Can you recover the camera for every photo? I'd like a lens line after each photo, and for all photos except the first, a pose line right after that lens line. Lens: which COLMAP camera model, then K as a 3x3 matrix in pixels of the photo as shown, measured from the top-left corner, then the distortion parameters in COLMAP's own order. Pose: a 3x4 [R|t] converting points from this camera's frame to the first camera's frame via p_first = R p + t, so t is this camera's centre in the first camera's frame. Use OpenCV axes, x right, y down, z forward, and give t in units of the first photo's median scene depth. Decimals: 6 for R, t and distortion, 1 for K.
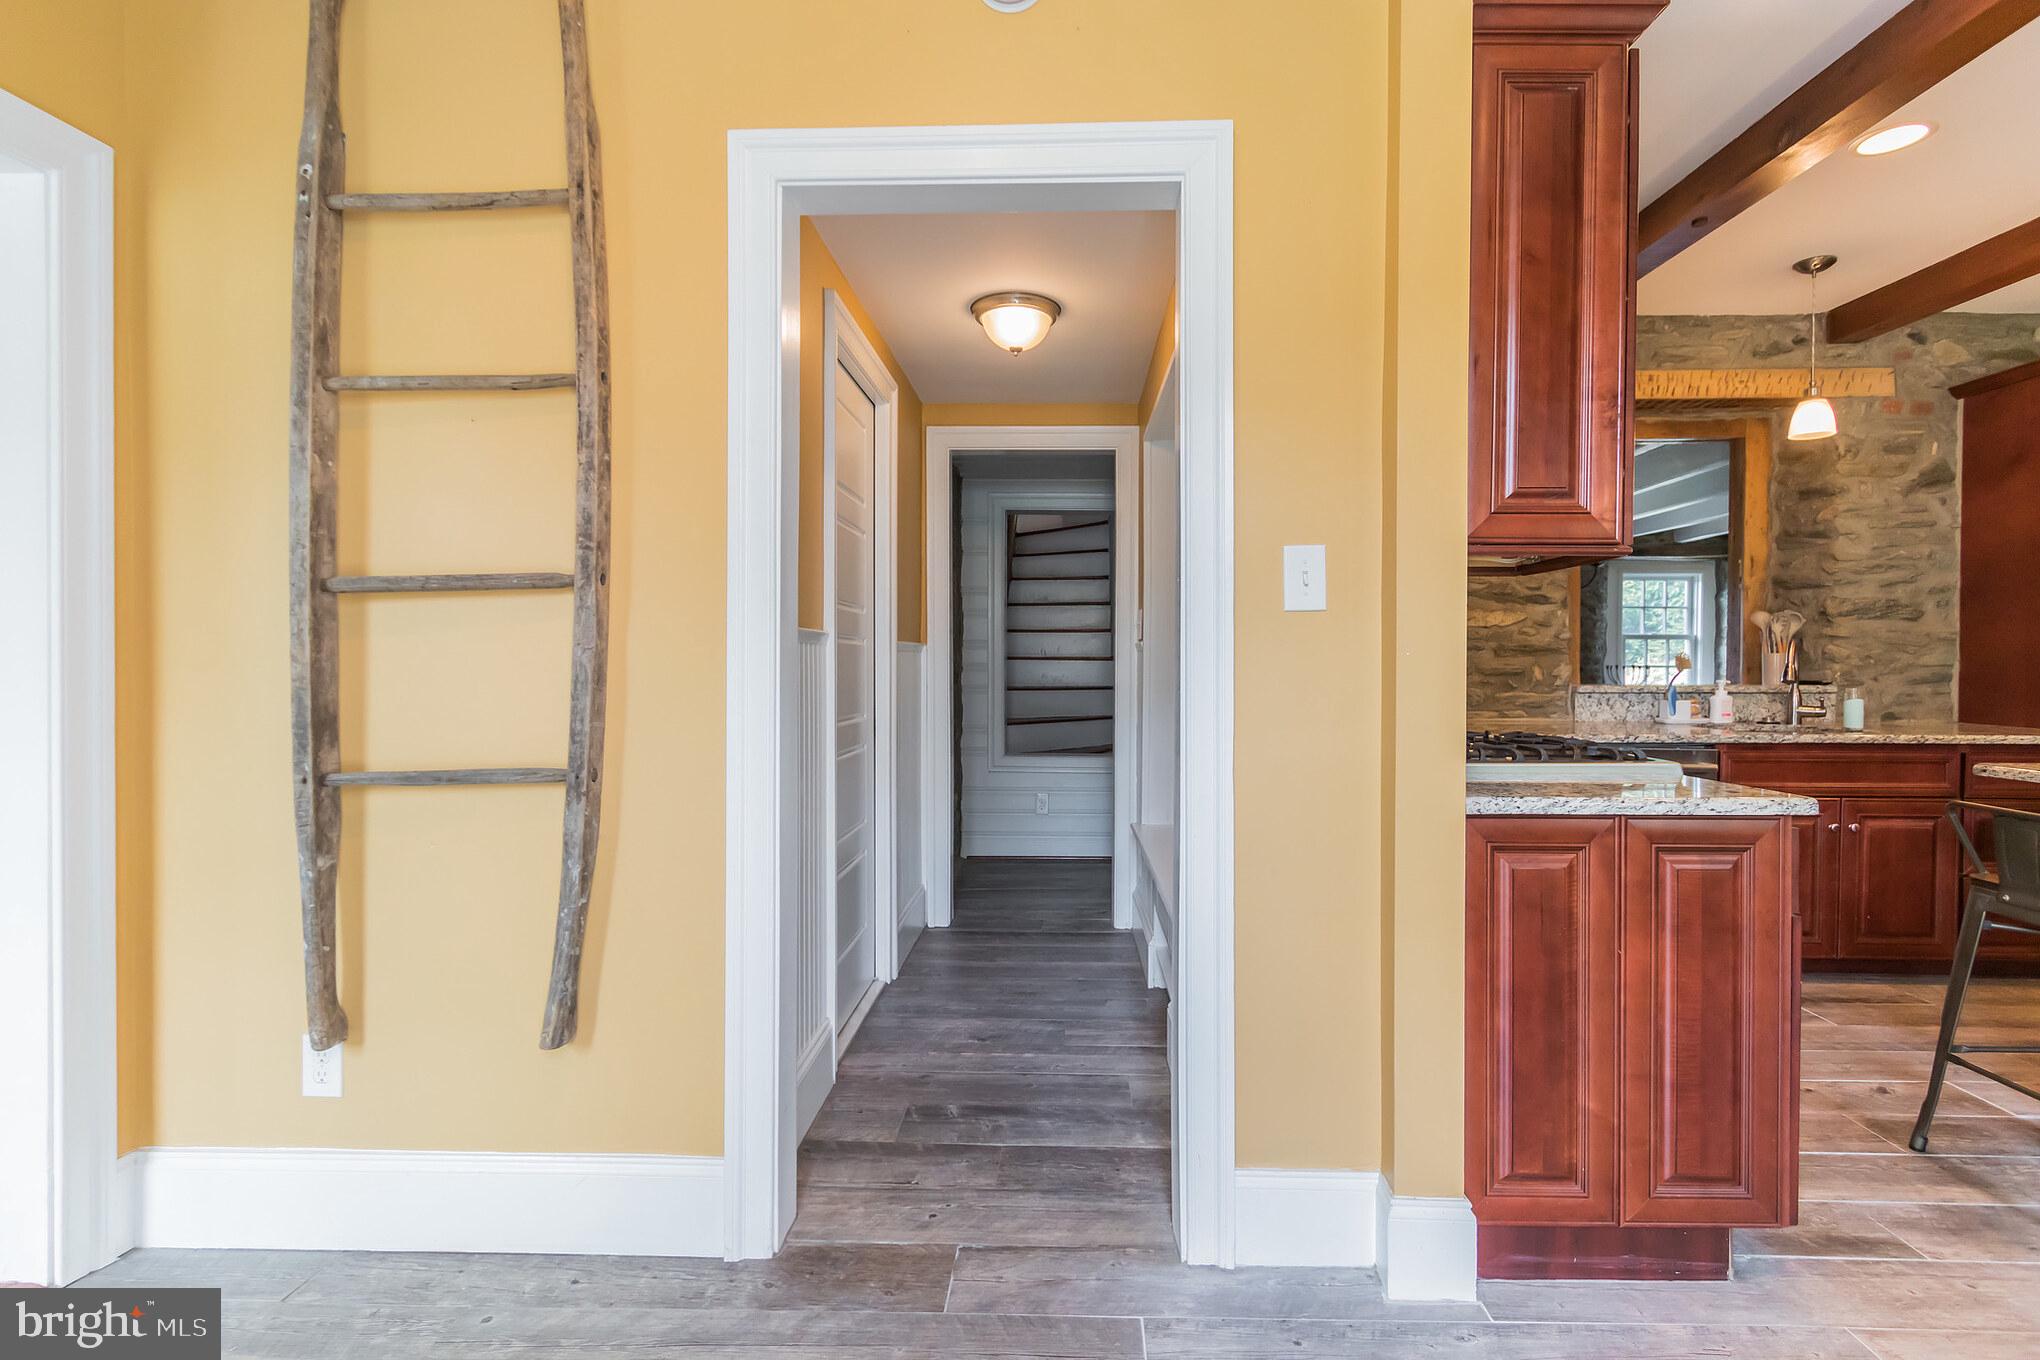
lens RADIAL K [[967.3, 0, 1020.0], [0, 967.3, 680.0], [0, 0, 1]] dist [-0.001938, -0.000418]
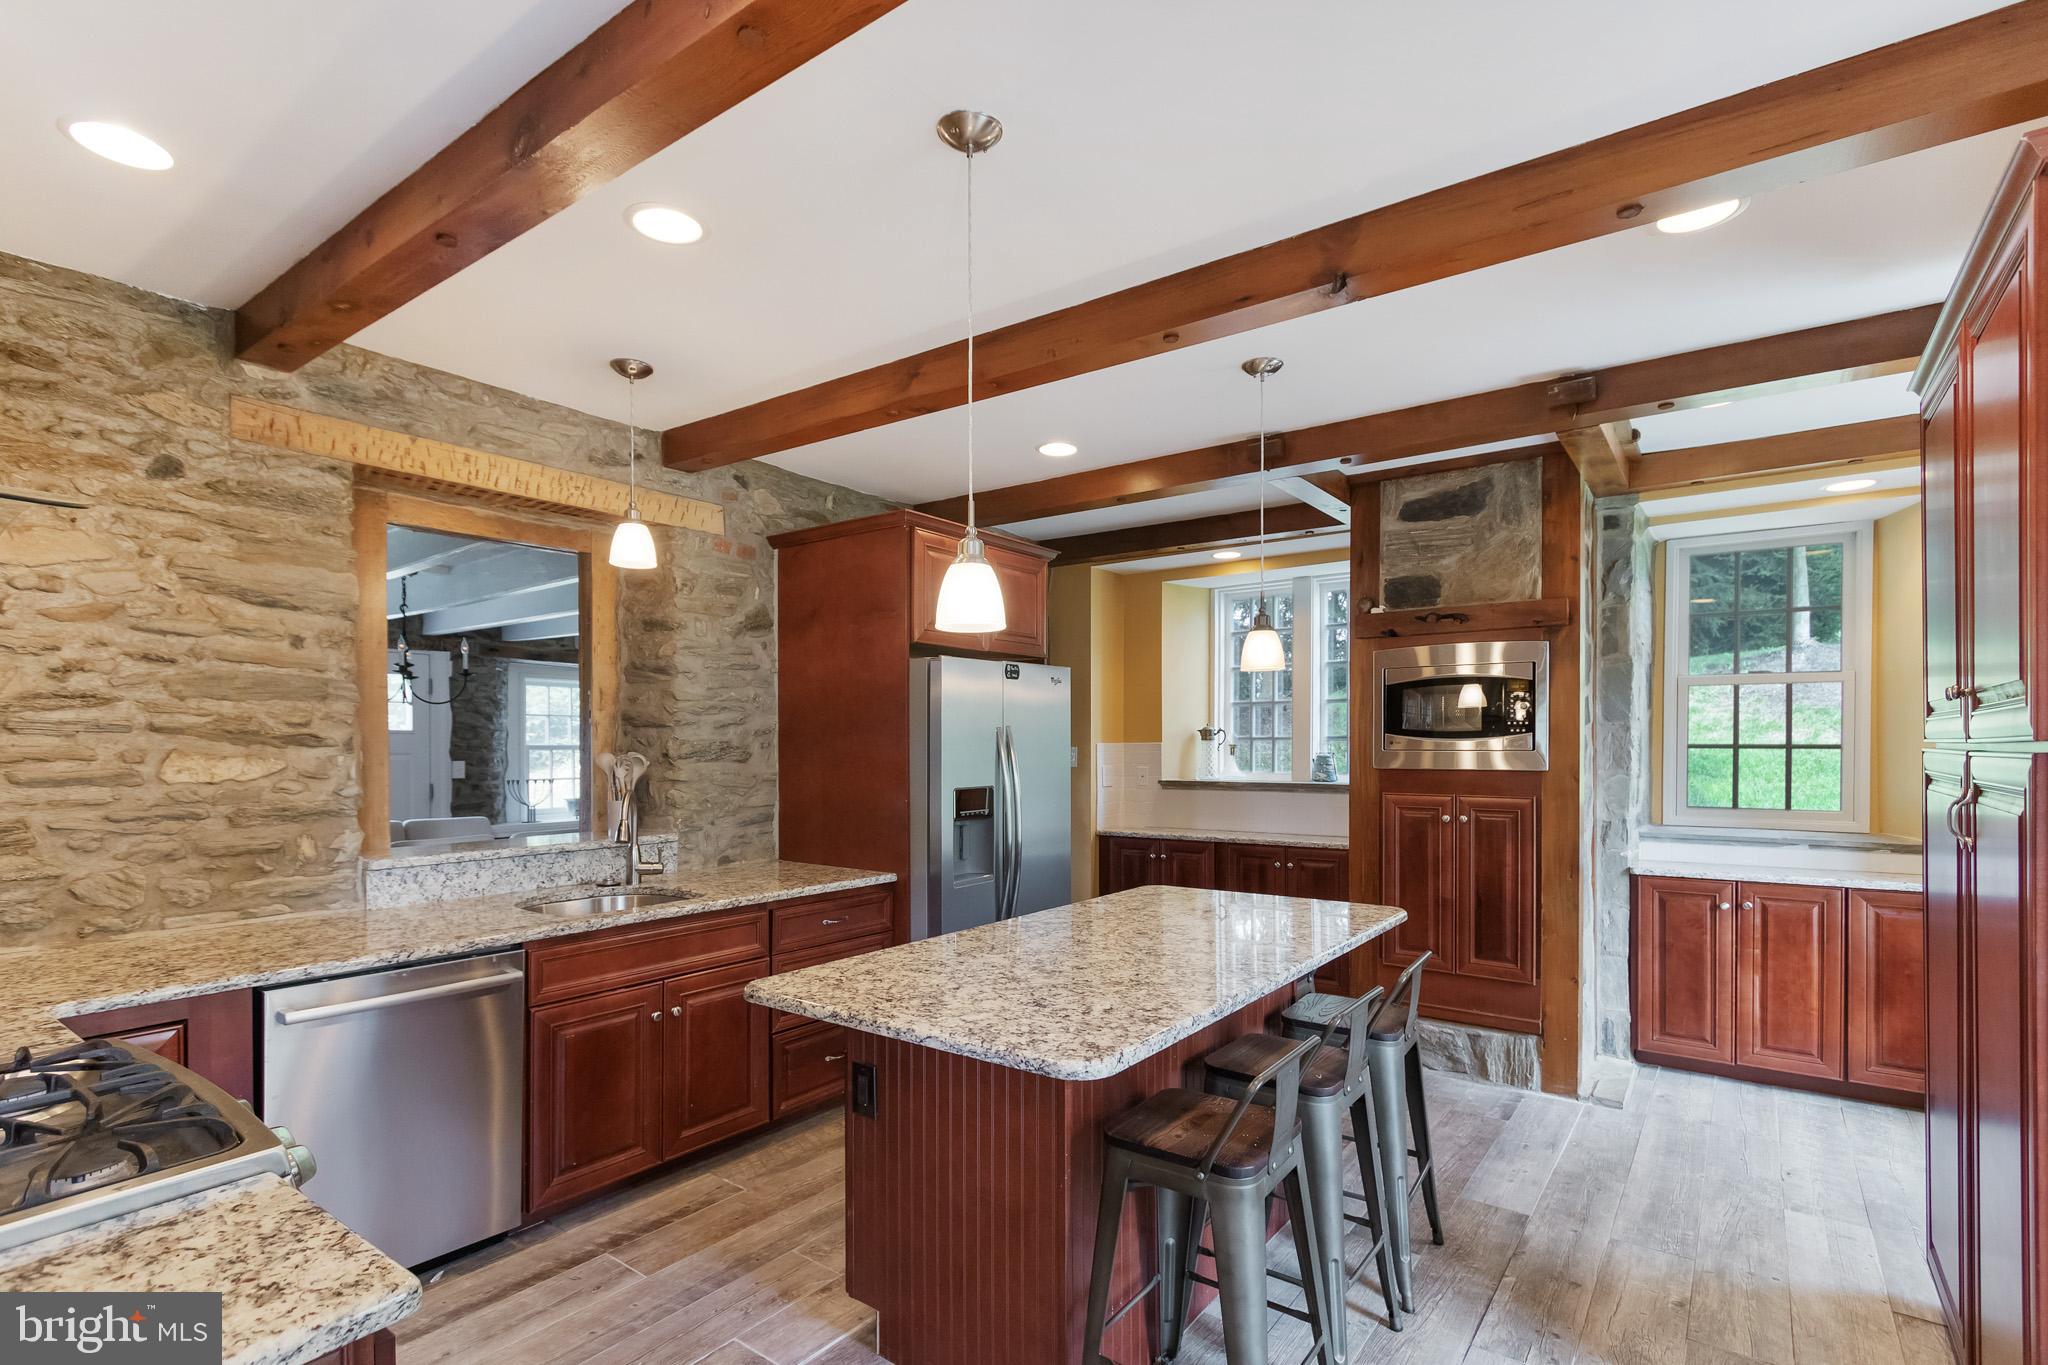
lens RADIAL K [[980.5, 0, 1029.2], [0, 980.5, 749.2], [0, 0, 1]] dist [-0.000307, -0.000071]
pose [[0.560157, -0.006658, 0.828360, 0.248530], [0.014935, 0.999886, -0.002063, -0.068744], [-0.828252, 0.013527, 0.560193, 0.182856]]
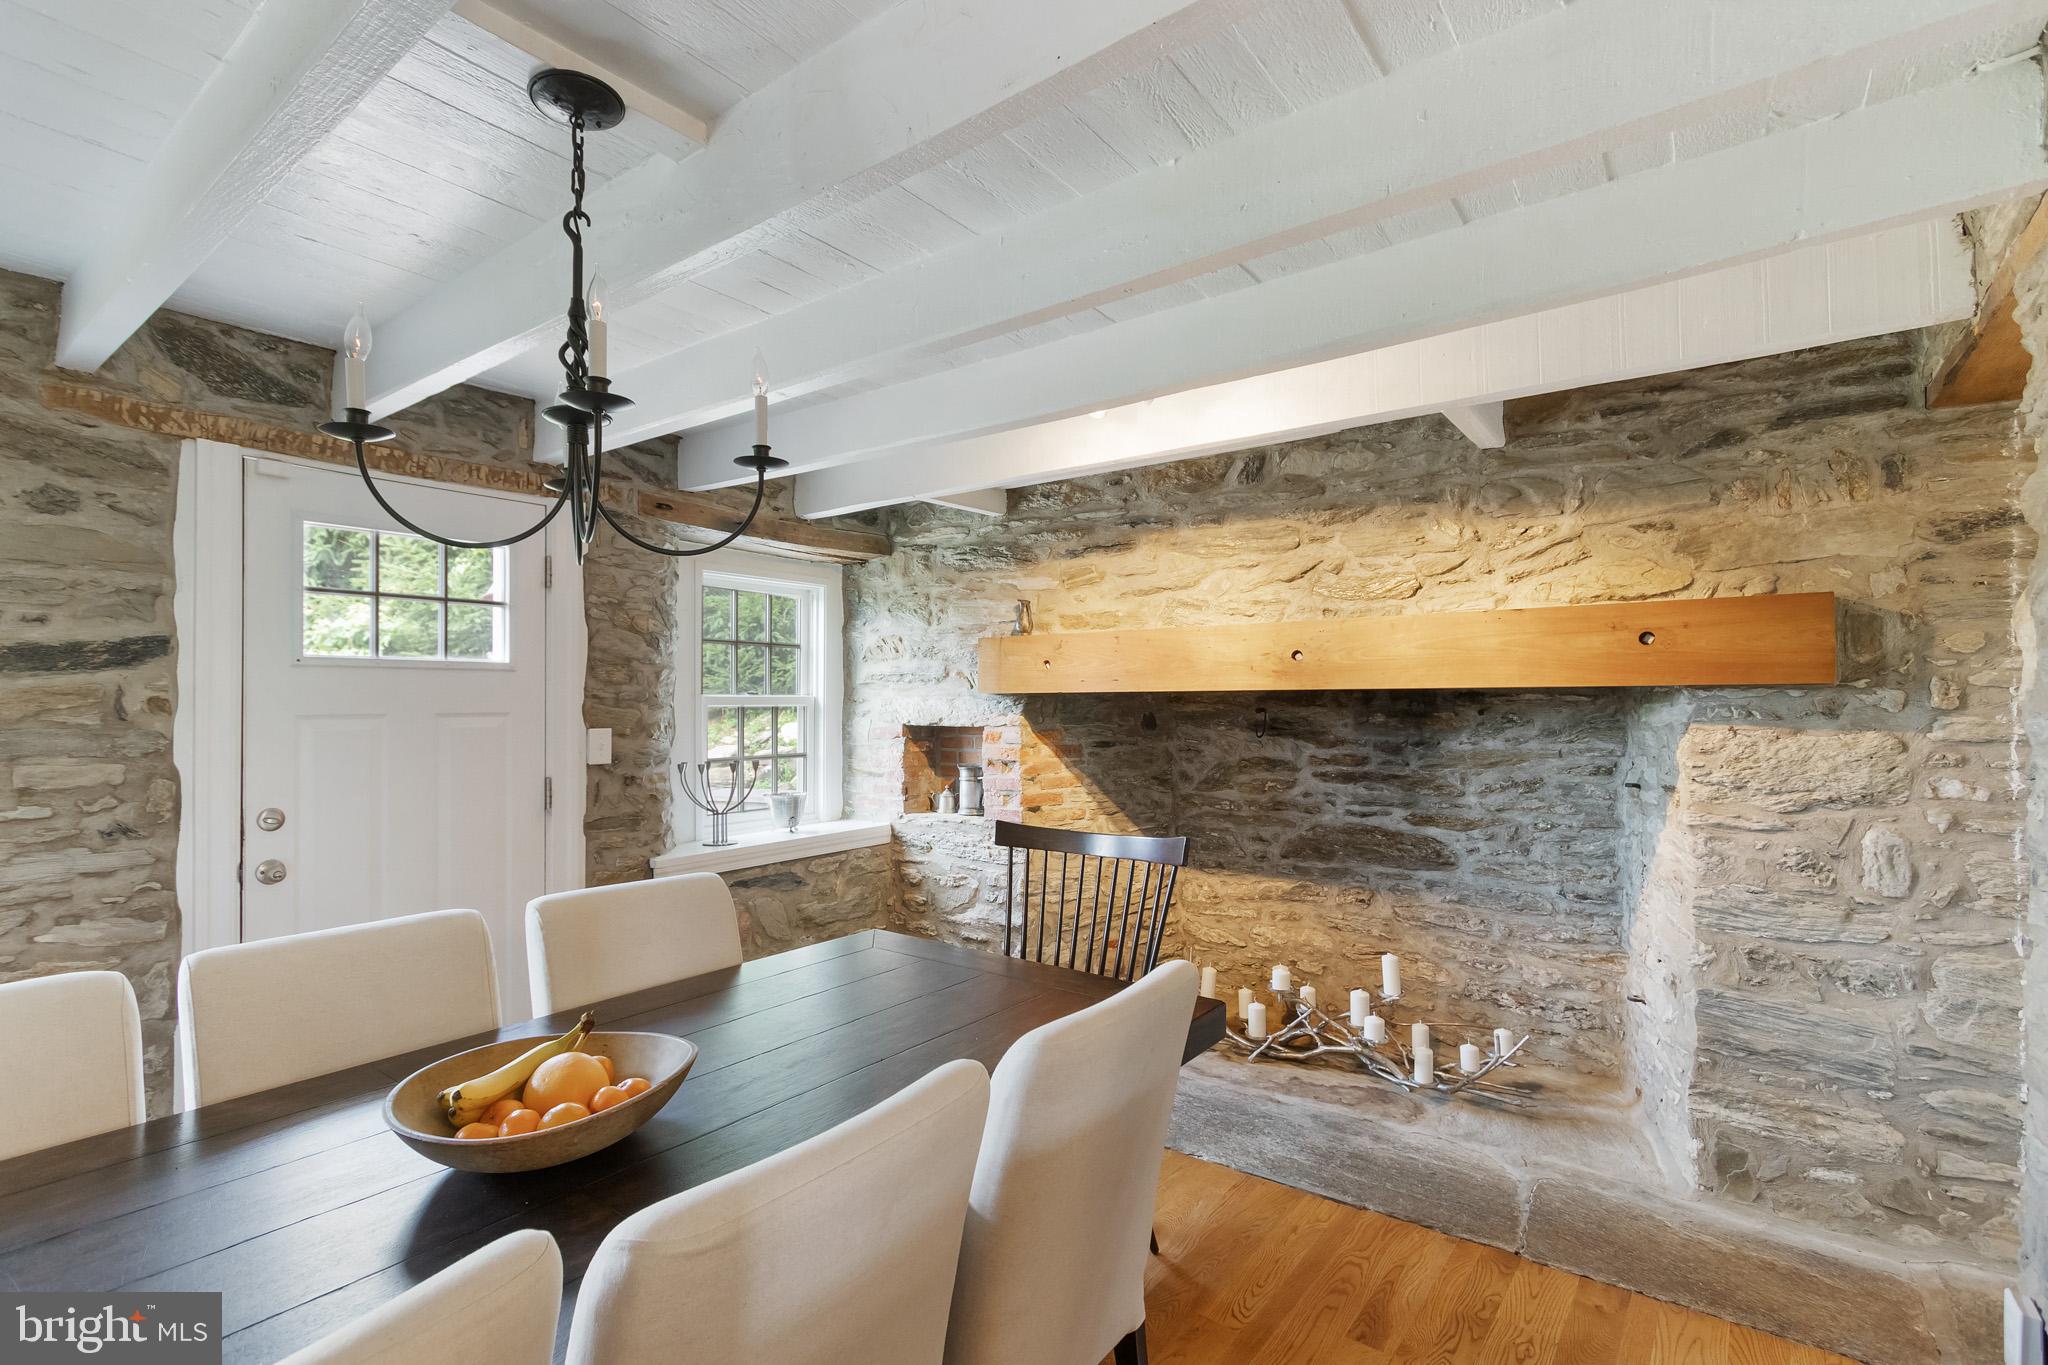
lens RADIAL K [[957.0, 0, 1011.1], [0, 957.0, 691.3], [0, 0, 1]] dist [0.001801, 0.000279]
pose [[0.576384, 0.002597, 0.817175, 0.634715], [0.007769, 0.999932, -0.008658, -0.087869], [-0.817142, 0.011339, 0.576324, 1.185992]]
